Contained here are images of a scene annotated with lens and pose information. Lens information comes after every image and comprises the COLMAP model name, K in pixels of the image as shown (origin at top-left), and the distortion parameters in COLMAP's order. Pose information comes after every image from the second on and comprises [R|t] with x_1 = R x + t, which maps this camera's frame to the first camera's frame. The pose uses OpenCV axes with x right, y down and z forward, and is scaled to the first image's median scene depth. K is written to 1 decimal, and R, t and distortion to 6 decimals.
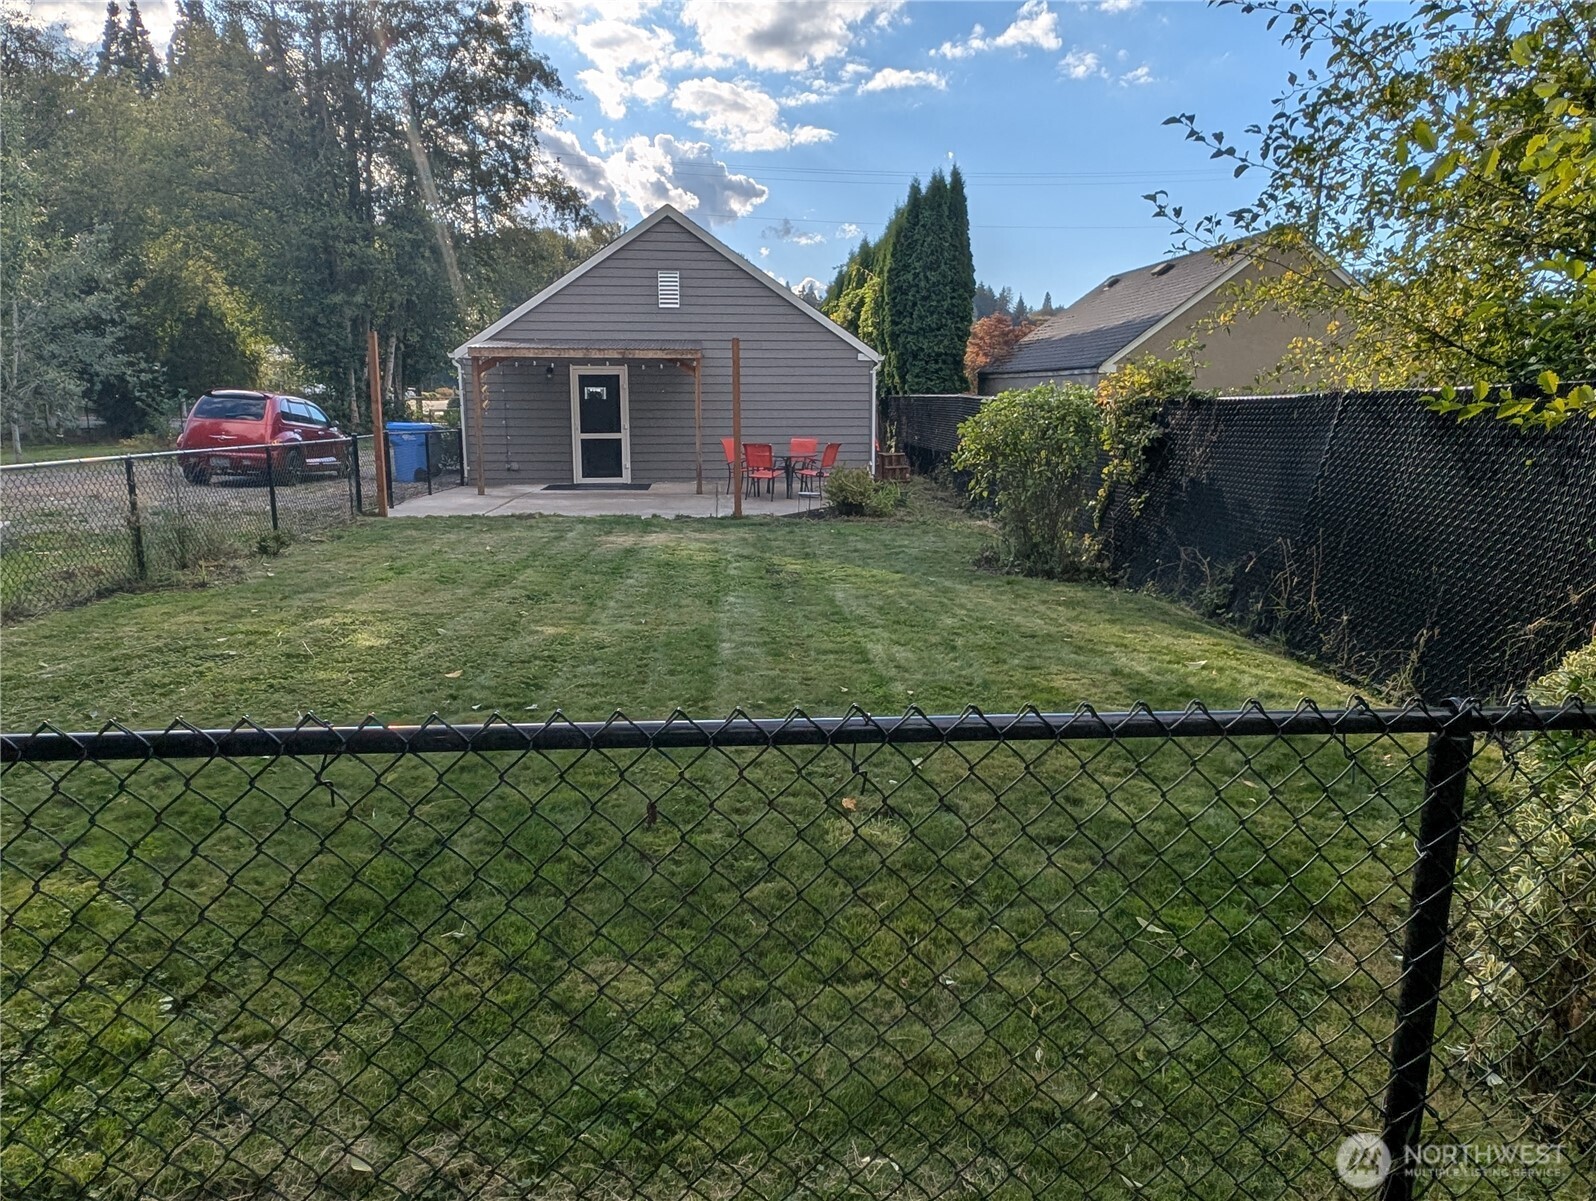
lens RADIAL K [[1054.2, 0, 794.1], [0, 1054.2, 602.1], [0, 0, 1]] dist [0.006735, 0.001979]
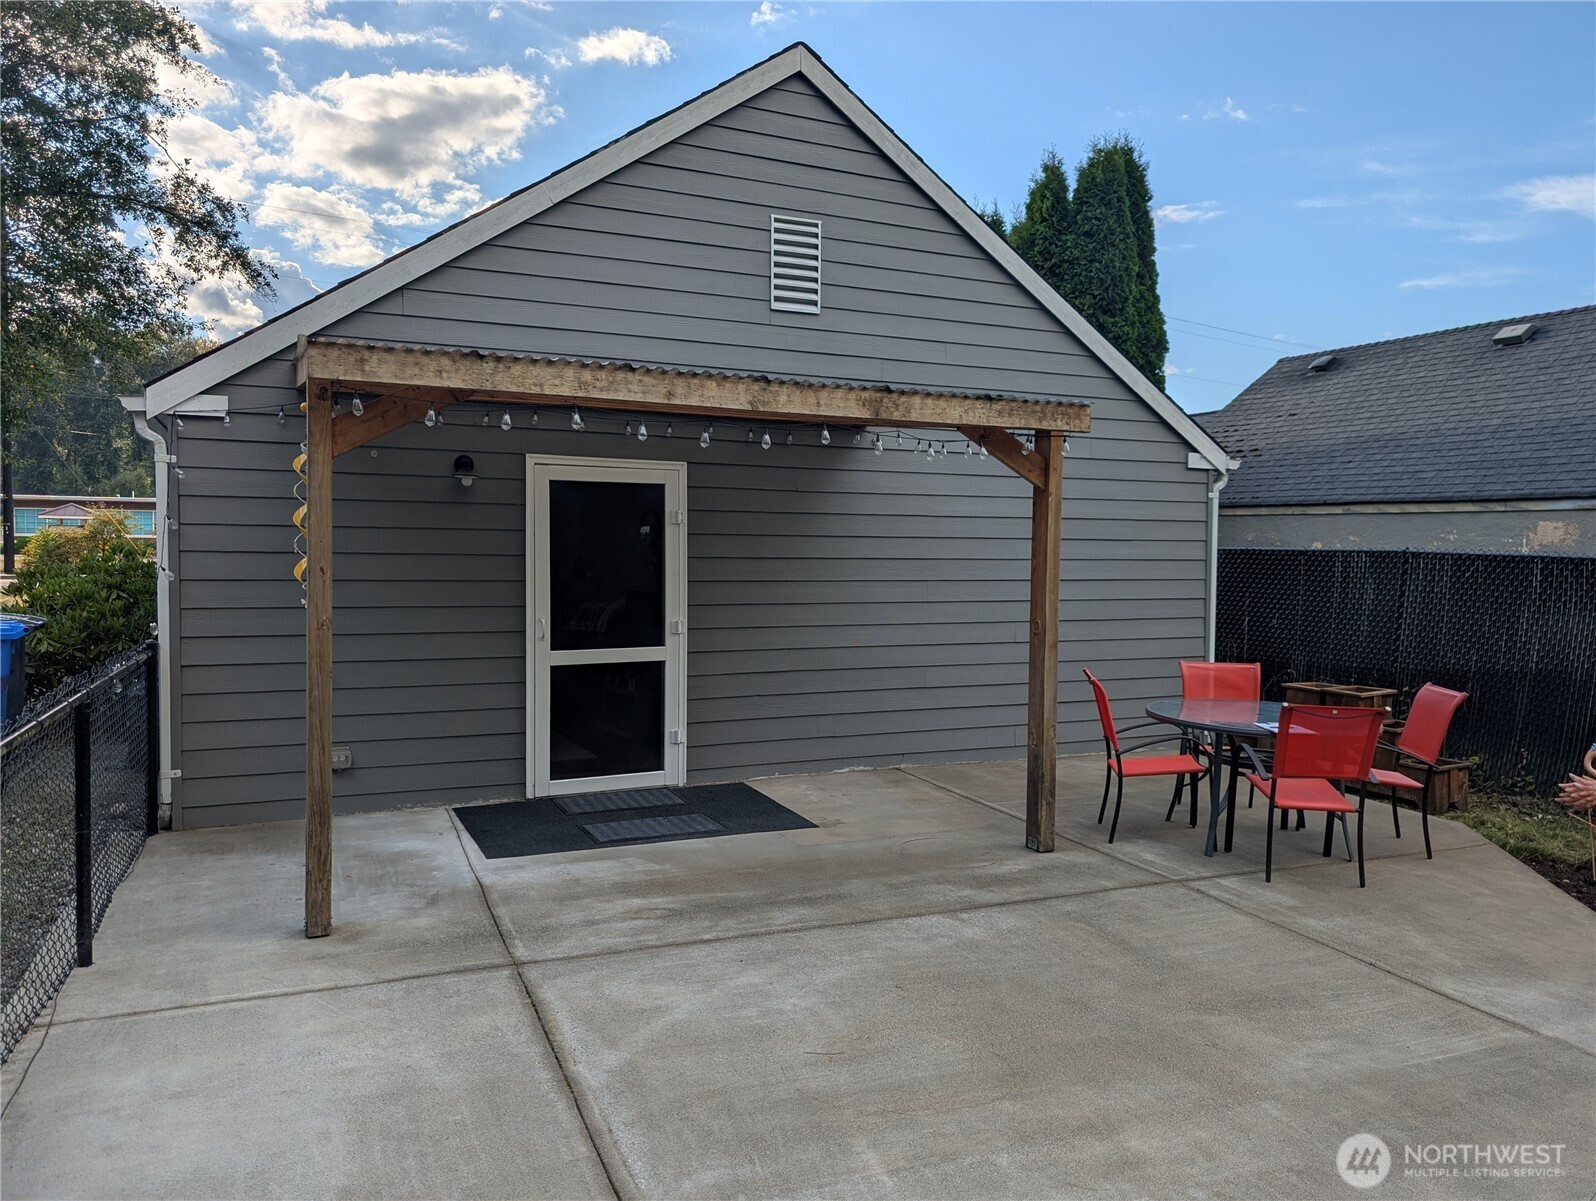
lens RADIAL K [[1130.7, 0, 805.0], [0, 1130.7, 599.8], [0, 0, 1]] dist [0.008864, -0.012143]
pose [[0.941231, -0.007074, 0.337688, -0.246377], [0.053772, 0.990168, -0.129136, -0.123499], [-0.333455, 0.139705, 0.932357, 0.625903]]
